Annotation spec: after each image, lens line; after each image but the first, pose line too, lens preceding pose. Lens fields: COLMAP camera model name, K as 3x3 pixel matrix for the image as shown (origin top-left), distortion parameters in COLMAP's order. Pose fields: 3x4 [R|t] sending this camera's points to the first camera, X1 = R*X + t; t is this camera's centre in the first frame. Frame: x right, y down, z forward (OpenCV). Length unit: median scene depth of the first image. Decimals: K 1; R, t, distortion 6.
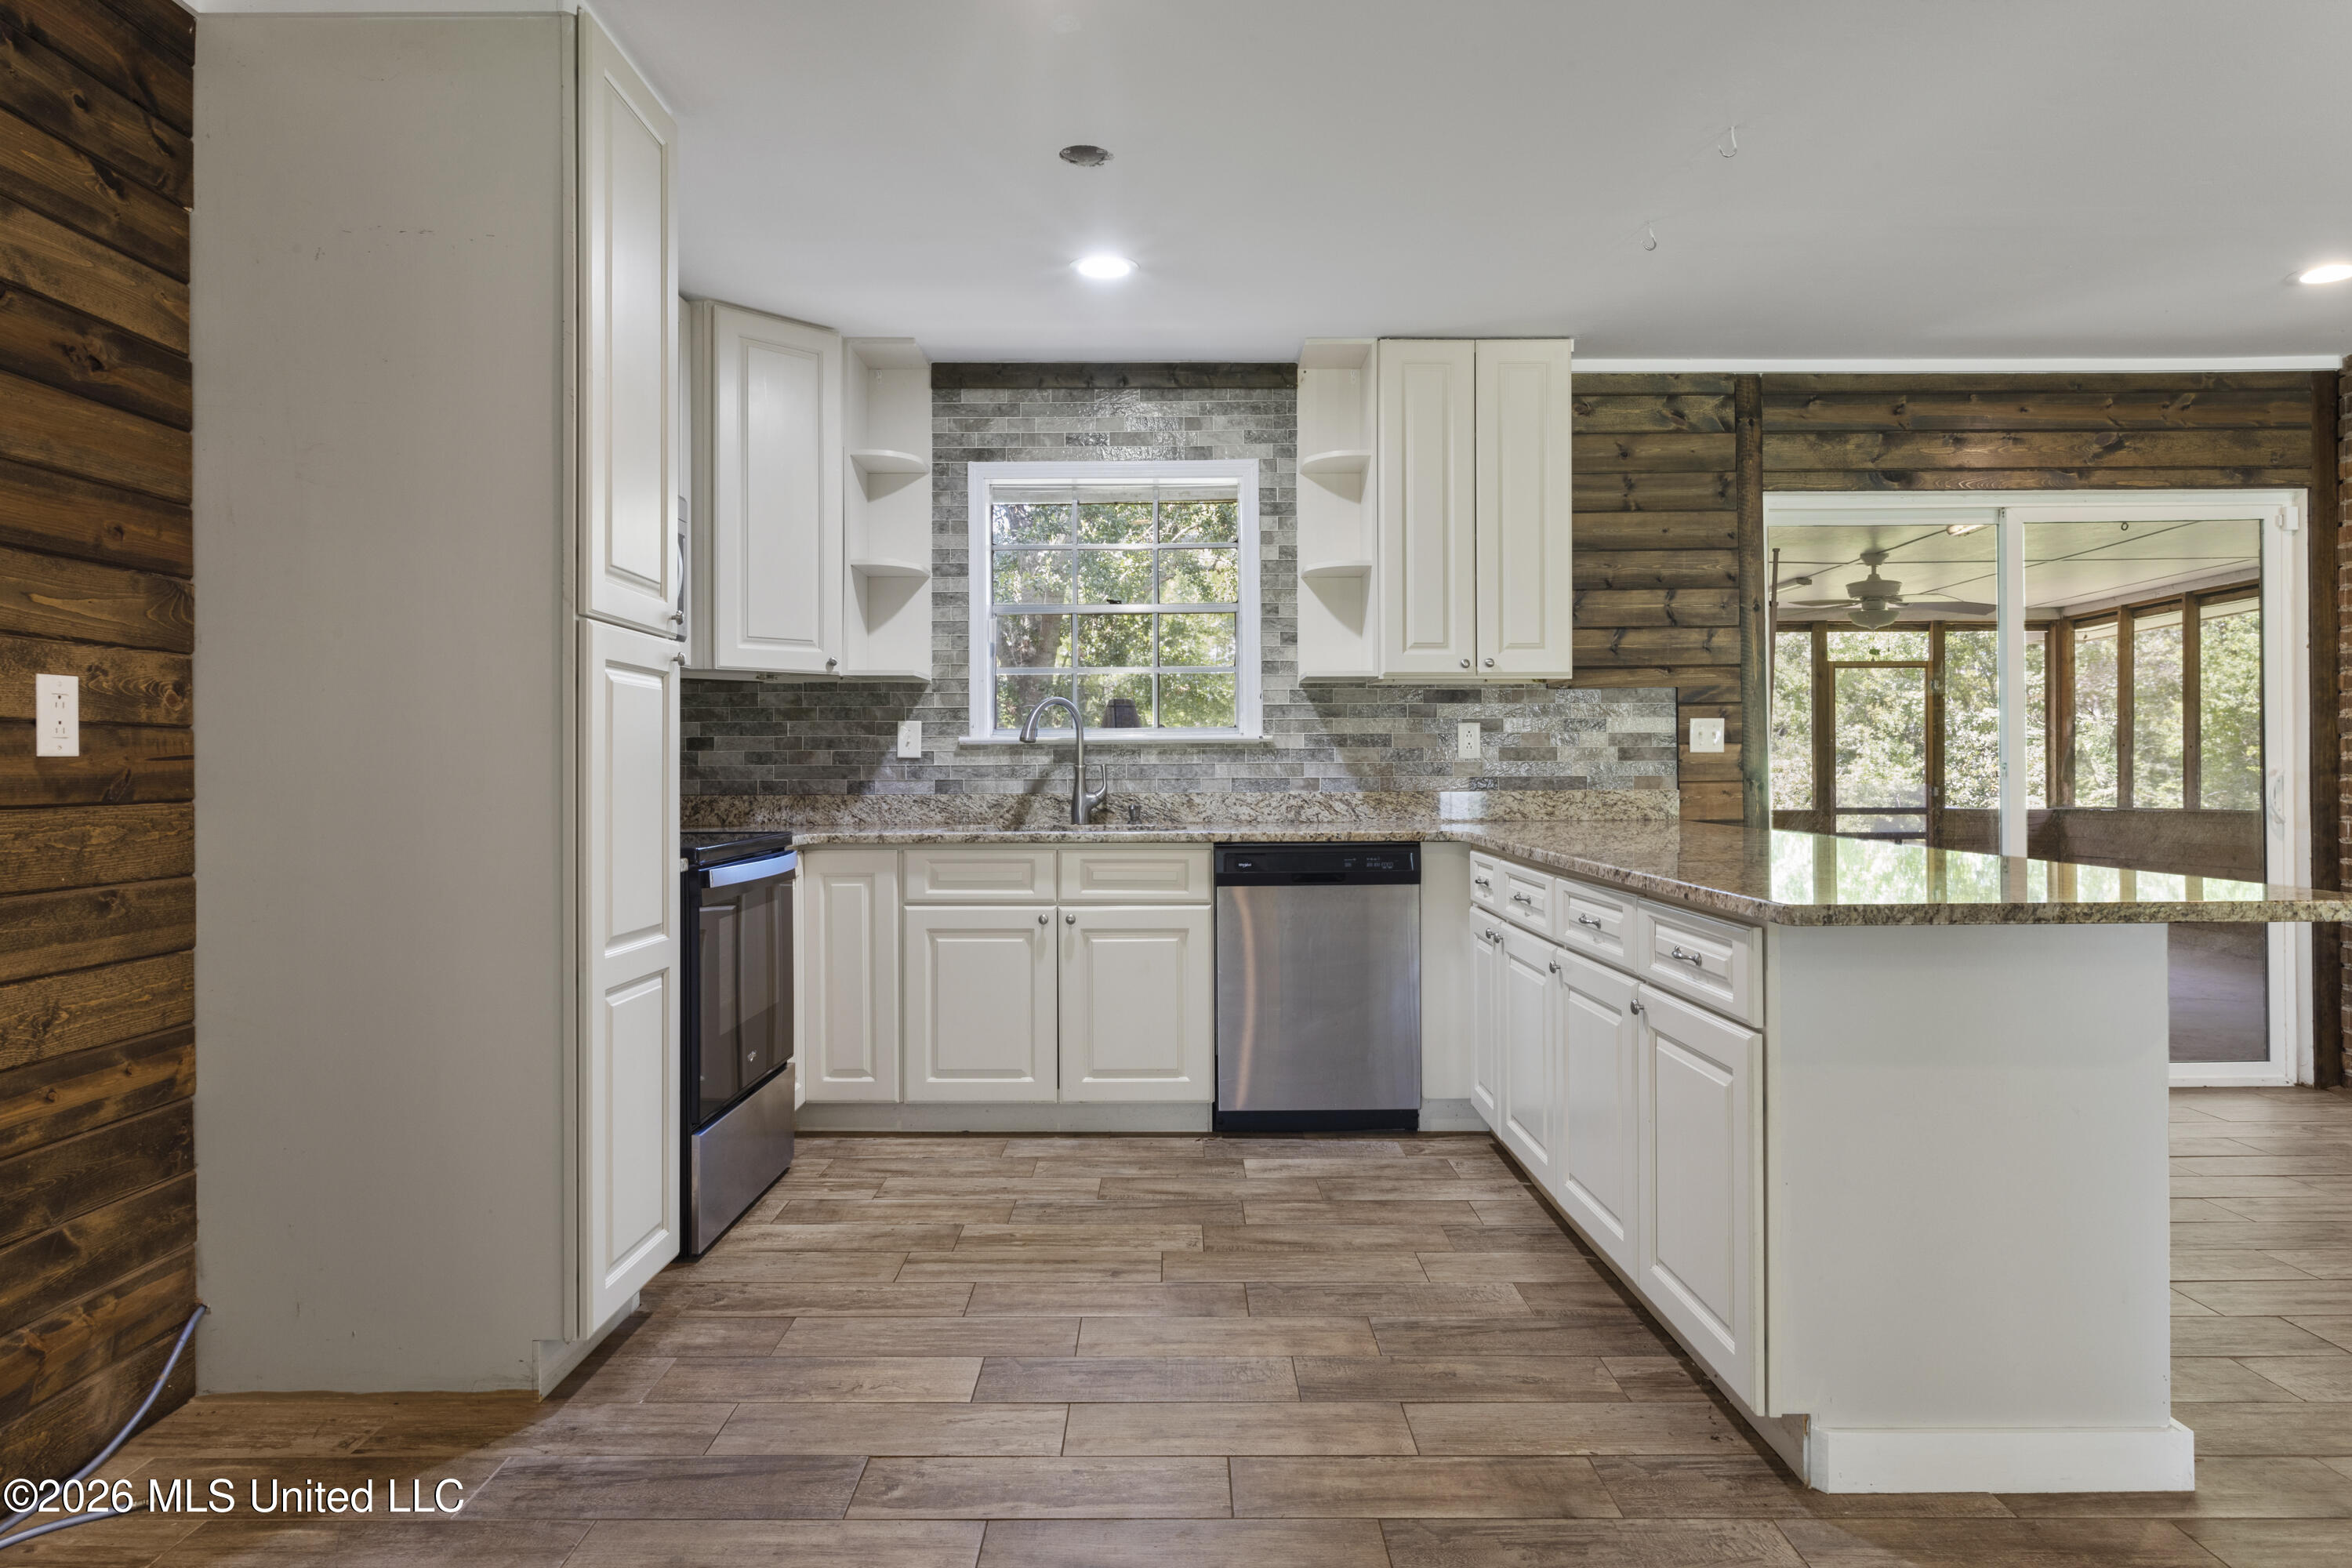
lens RADIAL K [[1426.1, 0, 1152.9], [0, 1426.1, 770.7], [0, 0, 1]] dist [-0.008112, 0.005337]
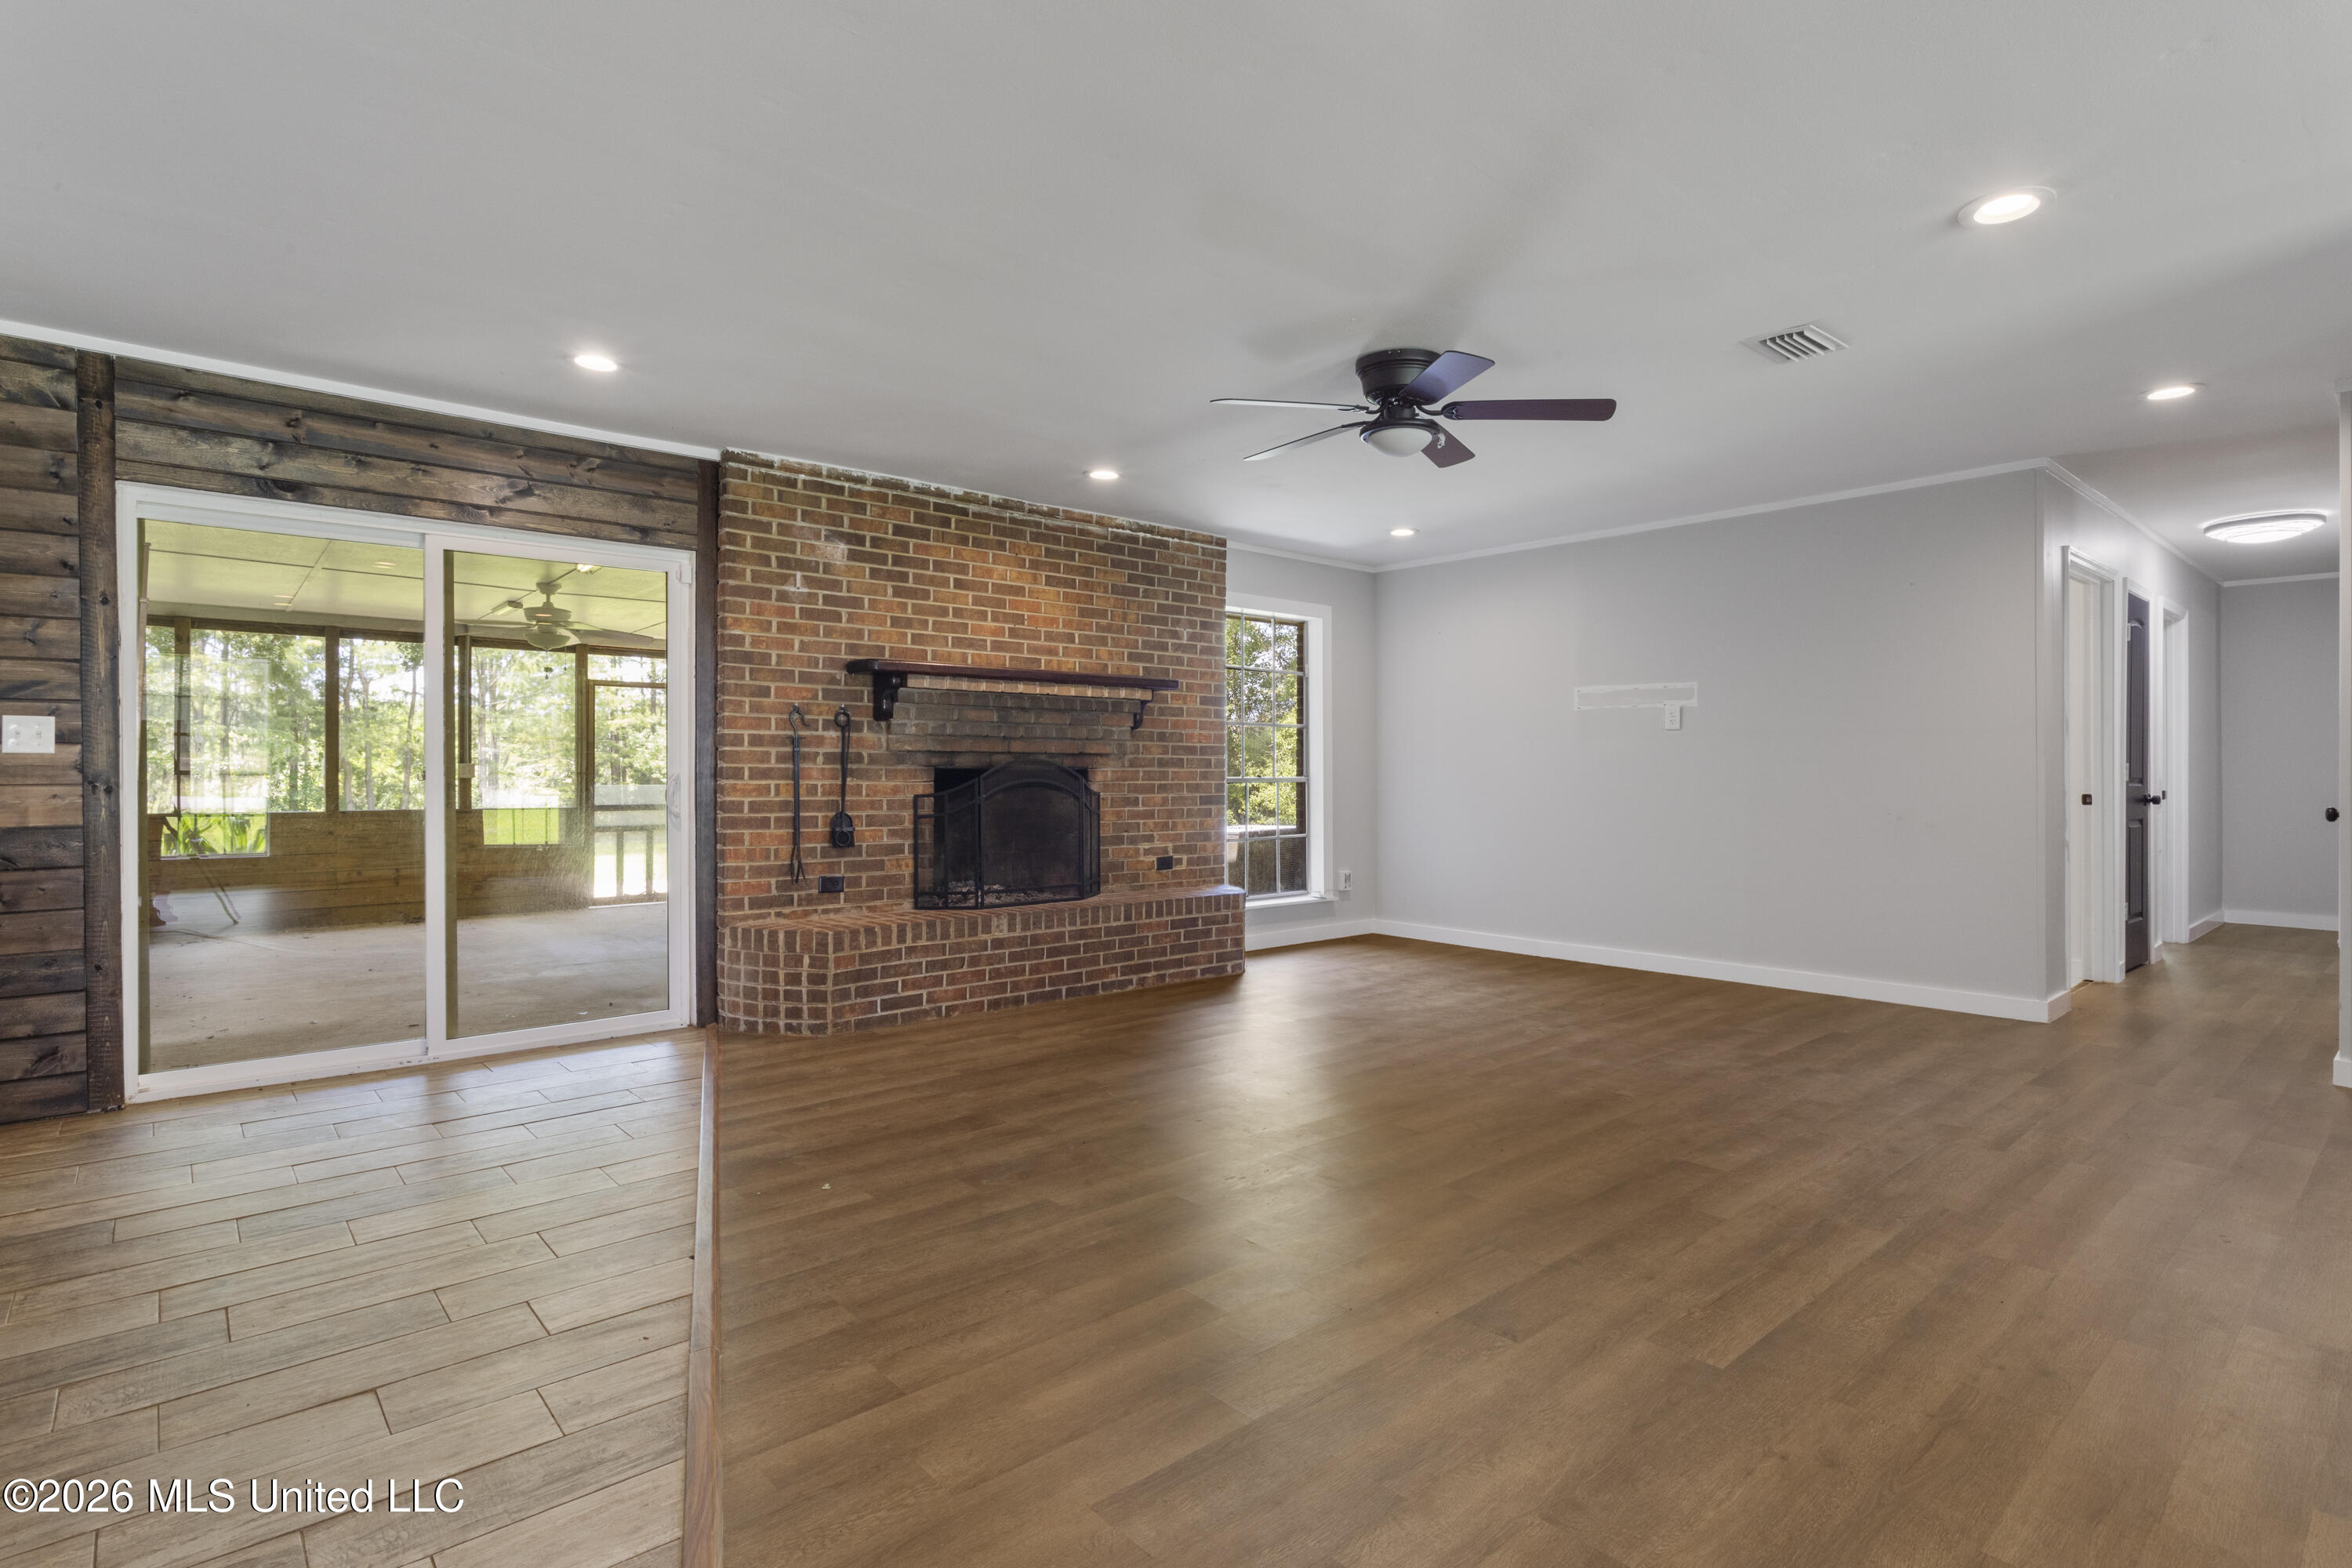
lens RADIAL K [[1174.5, 0, 1169.0], [0, 1174.5, 763.9], [0, 0, 1]] dist [-0.008022, 0.004861]
pose [[0.740718, 0.009322, 0.671752, 0.427187], [-0.003711, 0.999945, -0.009785, -0.001304], [-0.671806, 0.004755, 0.740712, -0.050726]]
